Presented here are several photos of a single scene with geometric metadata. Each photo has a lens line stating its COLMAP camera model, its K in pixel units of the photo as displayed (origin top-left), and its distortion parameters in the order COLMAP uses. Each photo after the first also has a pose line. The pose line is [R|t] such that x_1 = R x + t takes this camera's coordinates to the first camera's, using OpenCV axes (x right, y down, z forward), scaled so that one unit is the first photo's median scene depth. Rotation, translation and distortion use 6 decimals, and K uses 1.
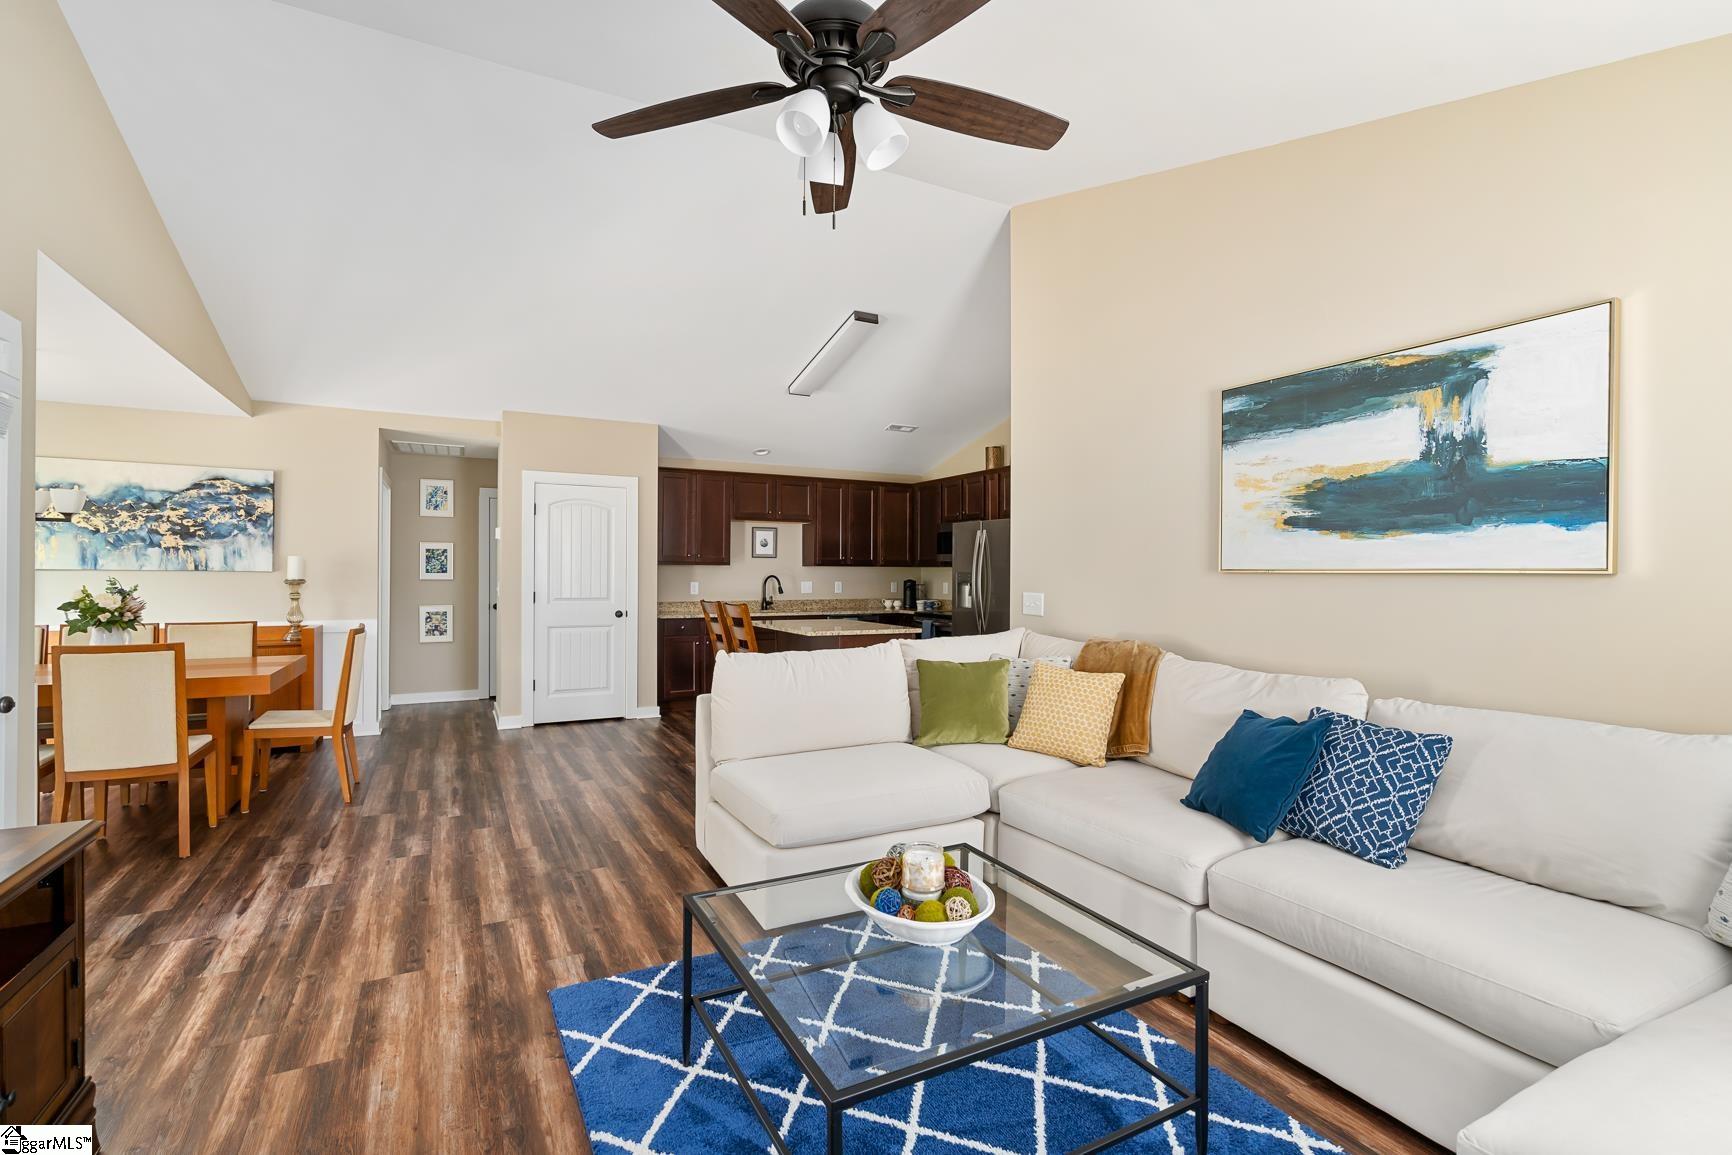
lens RADIAL K [[783.7, 0, 847.5], [0, 783.7, 574.8], [0, 0, 1]] dist [-0.007935, 0.002305]
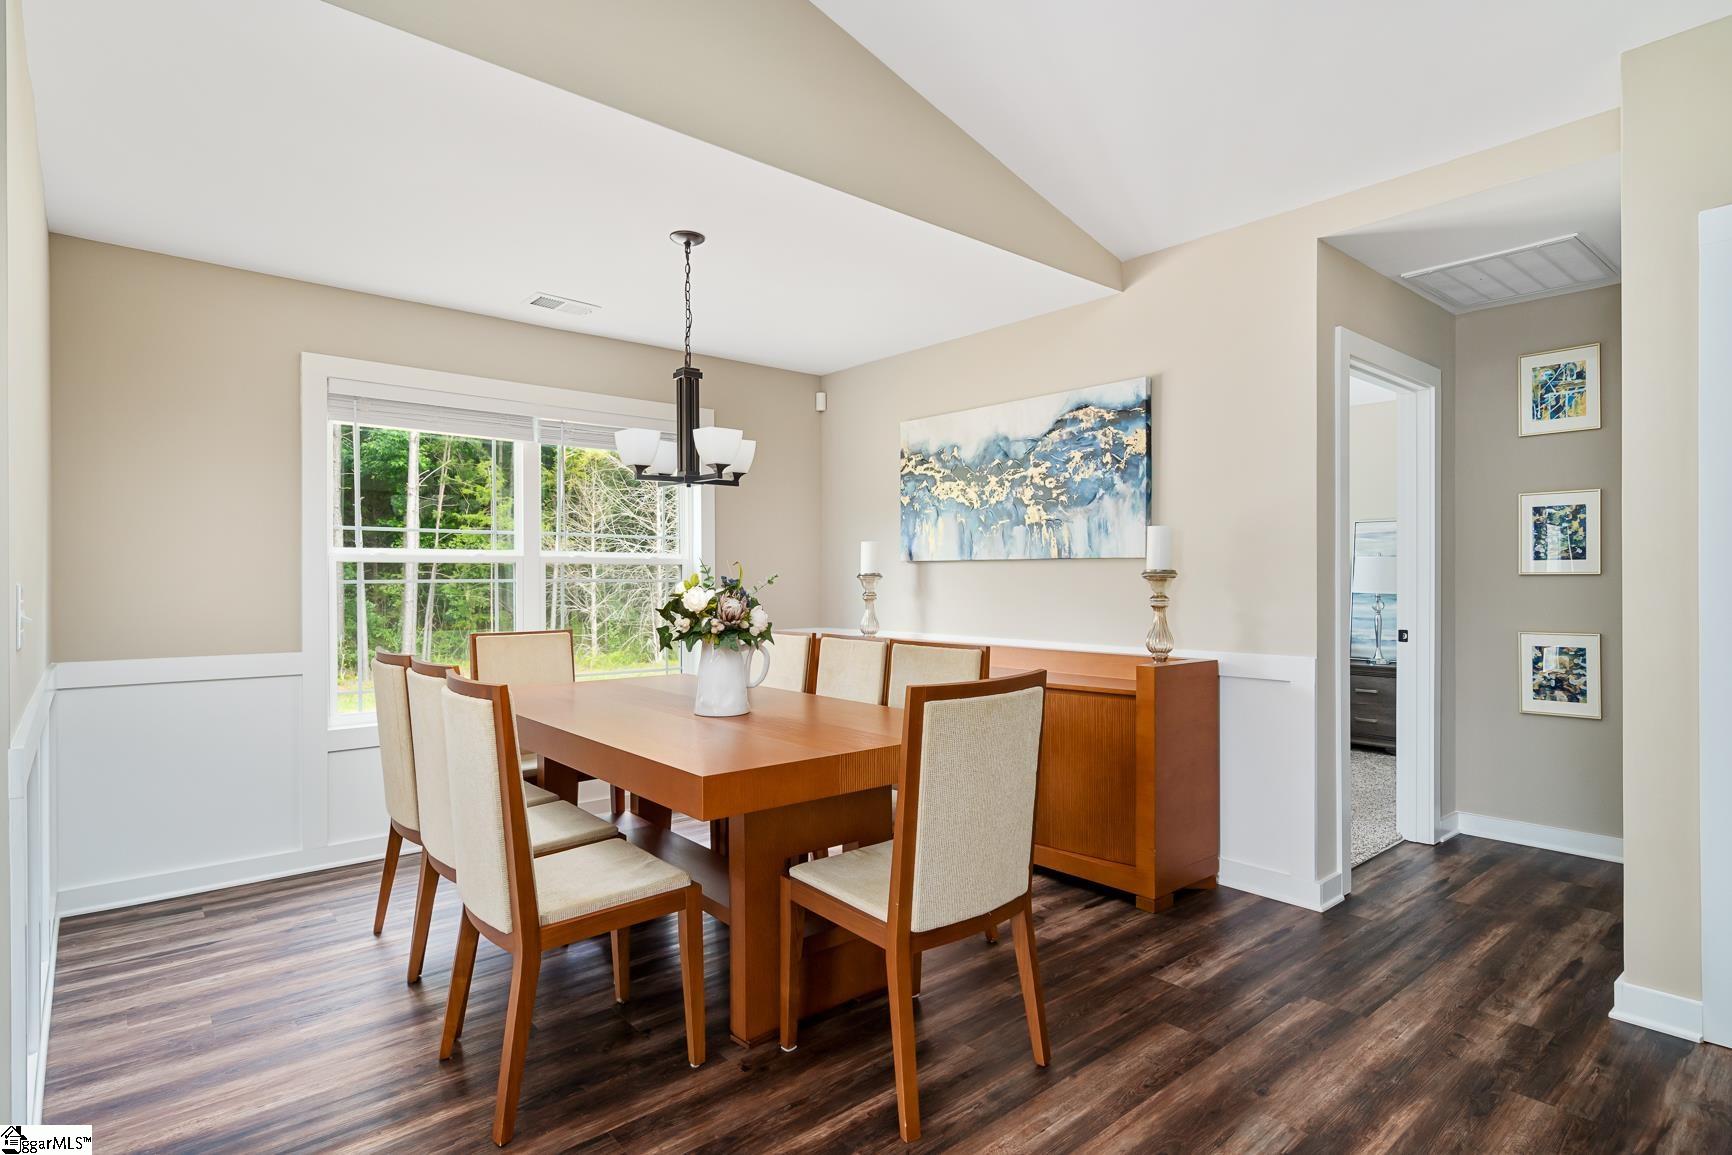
lens RADIAL K [[907.8, 0, 873.7], [0, 907.8, 579.8], [0, 0, 1]] dist [-0.005060, 0.003567]
pose [[0.235928, -0.007628, -0.971741, -0.157243], [0.000991, 0.999971, -0.007609, 0.016367], [0.971770, 0.000832, 0.235929, 0.665572]]
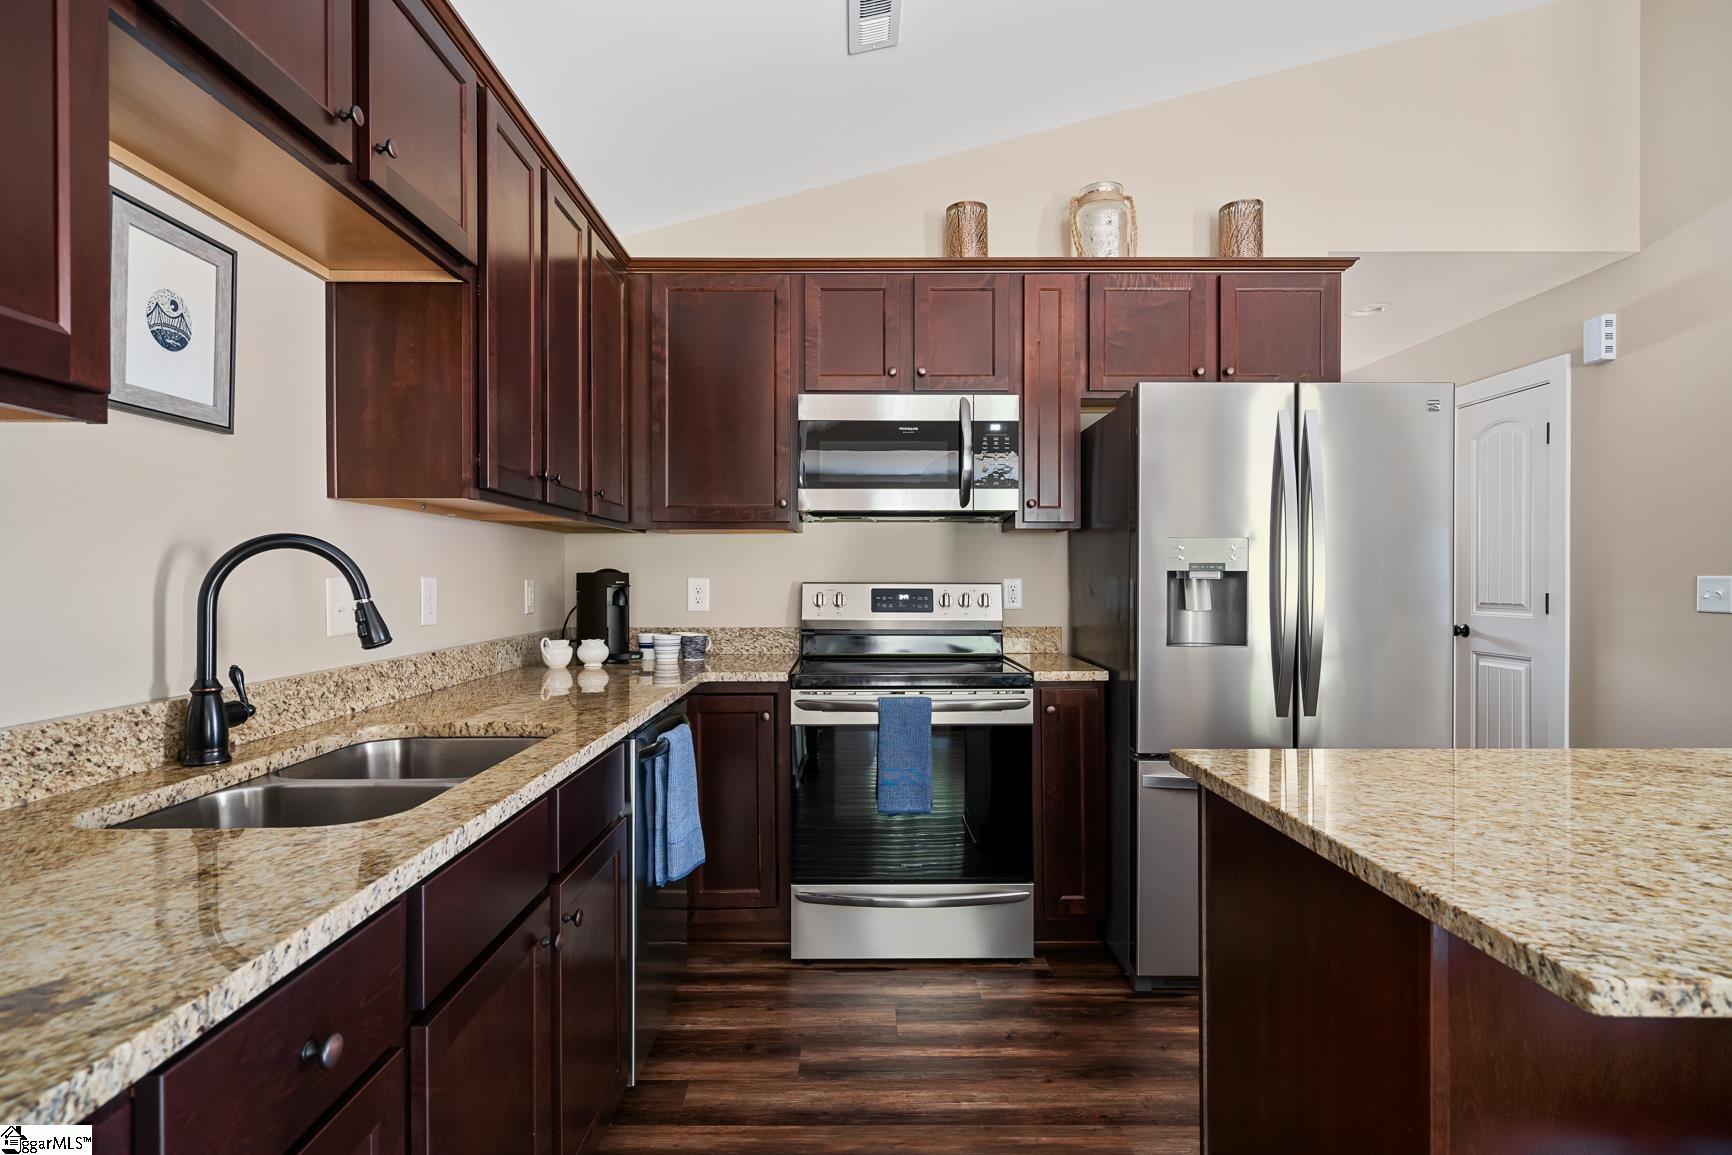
lens RADIAL K [[907.8, 0, 886.0], [0, 907.8, 579.5], [0, 0, 1]] dist [-0.005060, 0.003567]
pose [[0.429057, -0.008286, 0.903239, -0.288586], [0.003828, 0.999966, 0.007355, 0.011950], [-0.903269, 0.000302, 0.429074, 1.126302]]
